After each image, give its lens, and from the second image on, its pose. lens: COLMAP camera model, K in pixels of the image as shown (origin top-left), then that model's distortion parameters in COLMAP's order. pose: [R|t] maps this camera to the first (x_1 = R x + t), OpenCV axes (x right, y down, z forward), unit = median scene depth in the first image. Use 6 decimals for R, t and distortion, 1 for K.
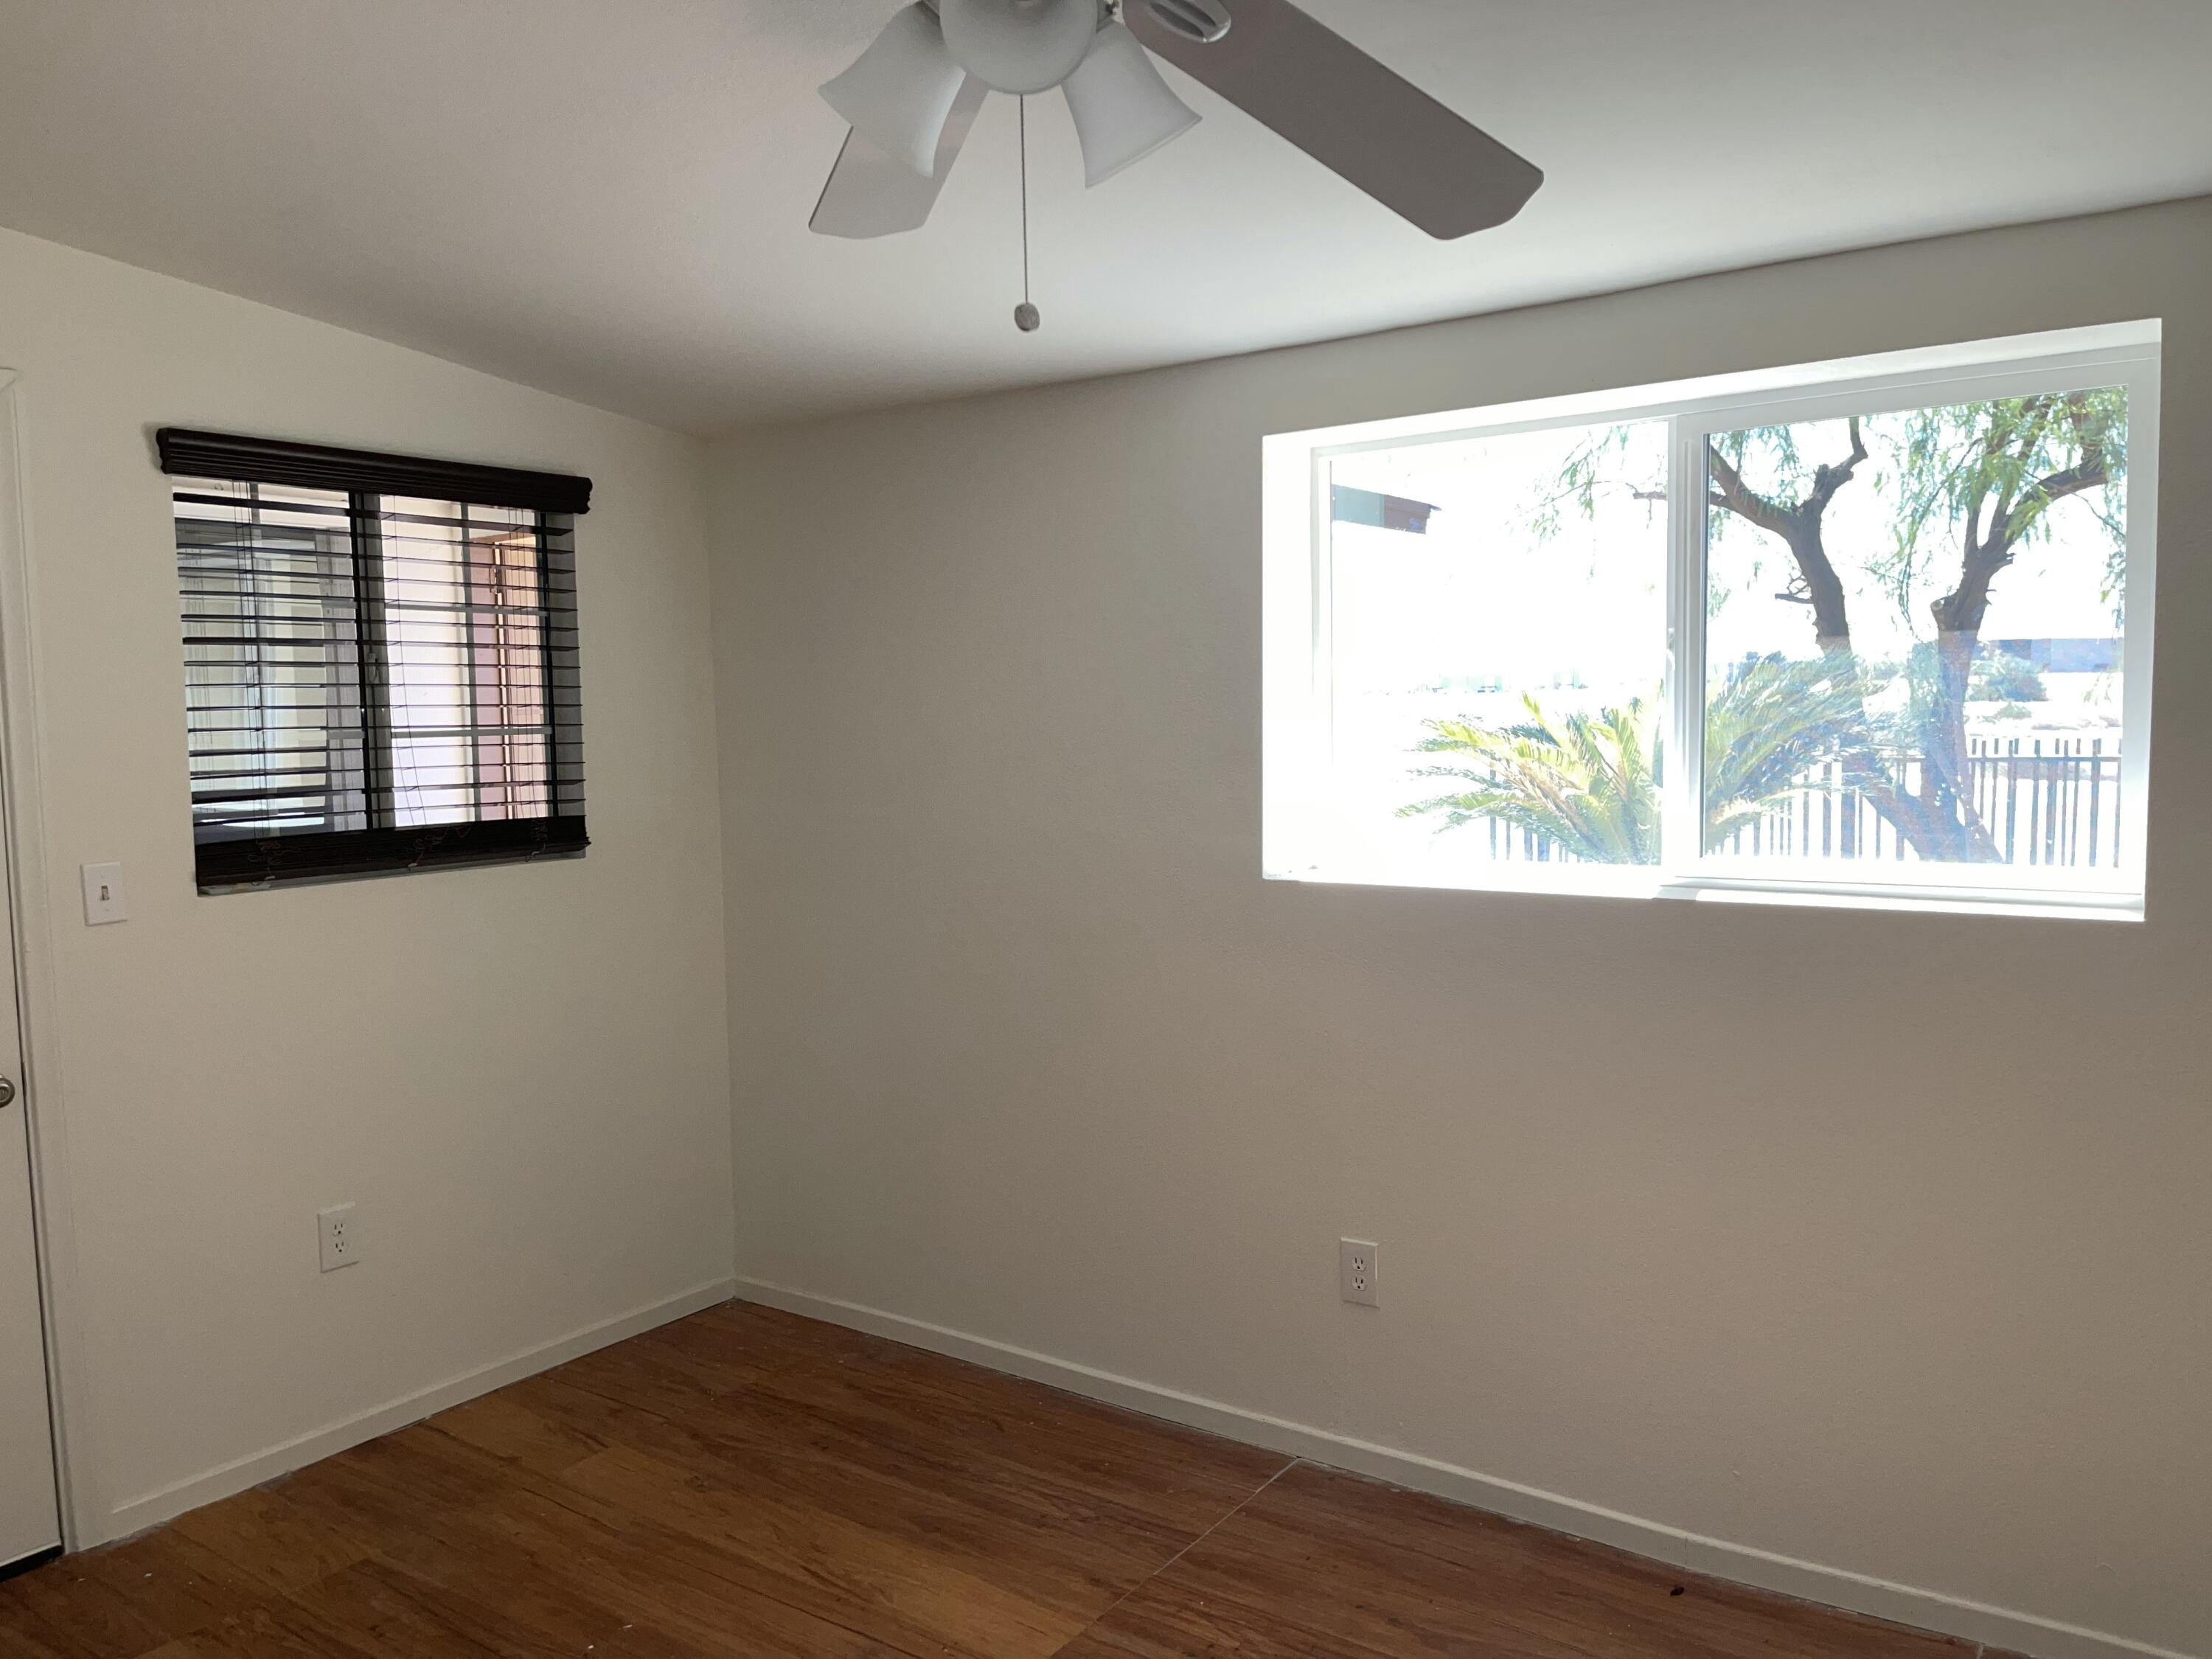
lens RADIAL K [[1658.7, 0, 1097.0], [0, 1658.7, 827.6], [0, 0, 1]] dist [0.006711, -0.028720]
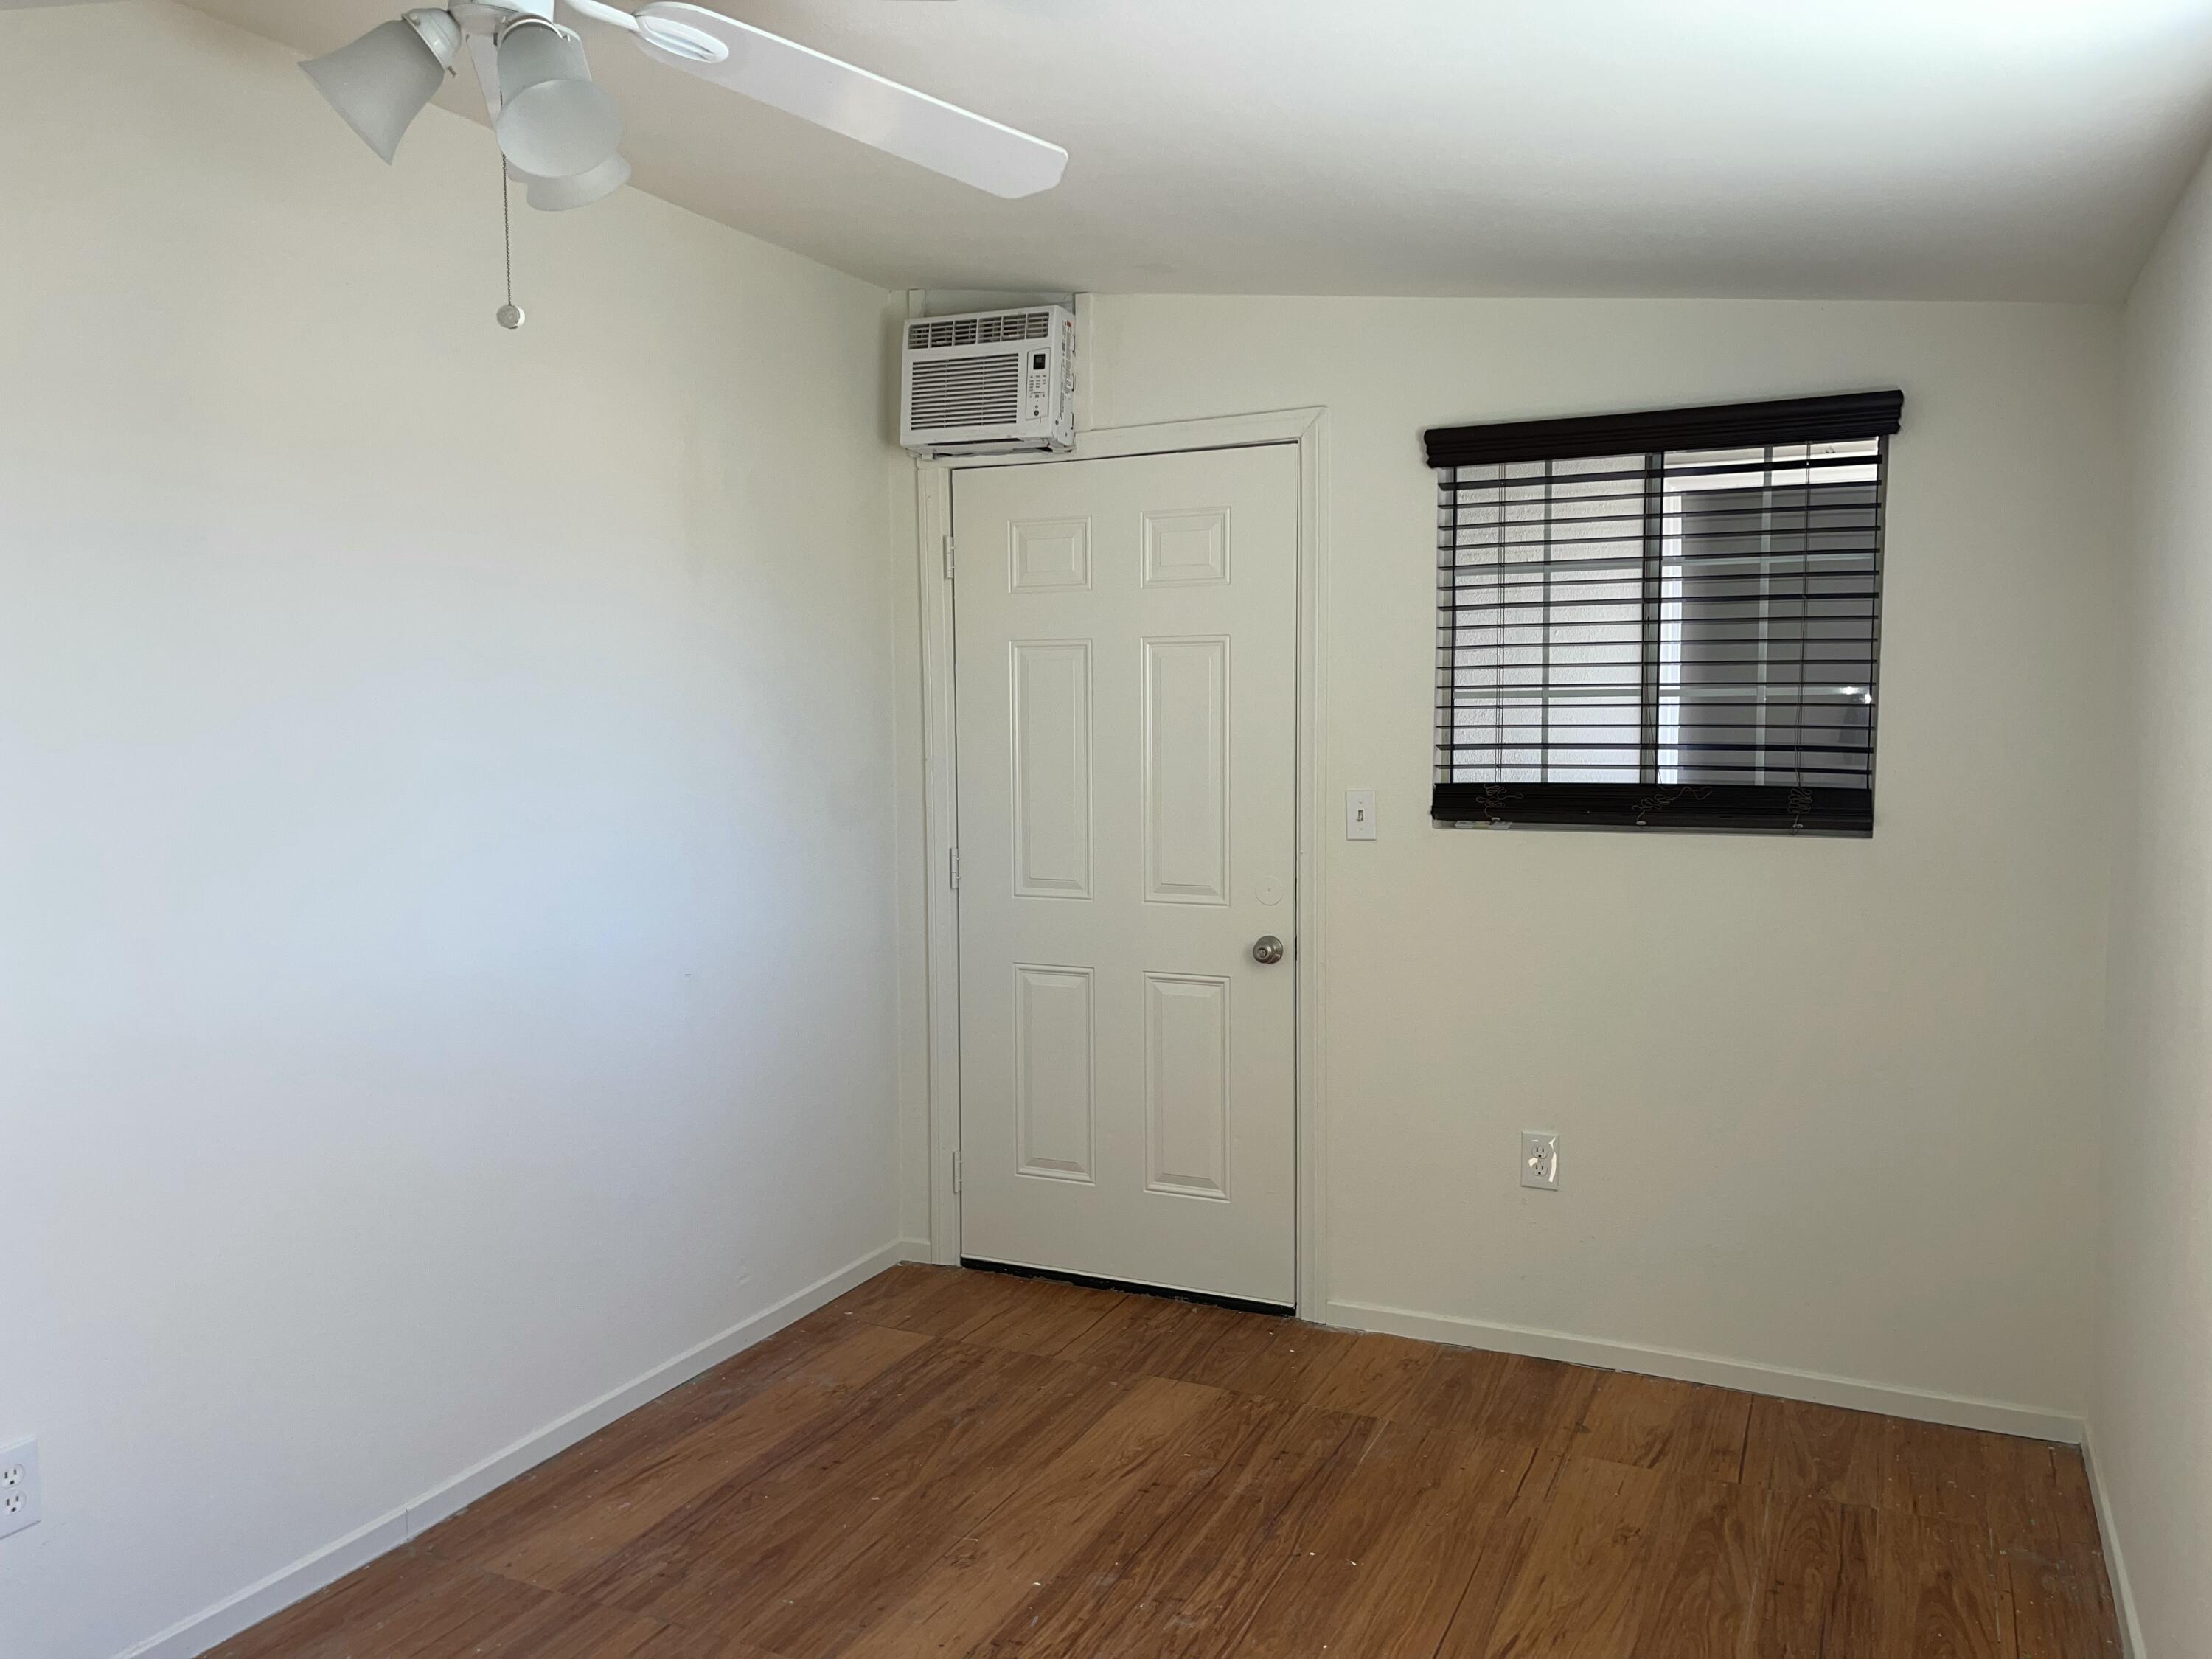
lens RADIAL K [[1658.7, 0, 1096.3], [0, 1658.7, 834.6], [0, 0, 1]] dist [0.006711, -0.028720]
pose [[0.166487, 0.090982, -0.981837, 0.538756], [-0.068559, 0.994392, 0.080520, -0.030115], [0.983657, 0.053908, 0.171791, 0.531452]]
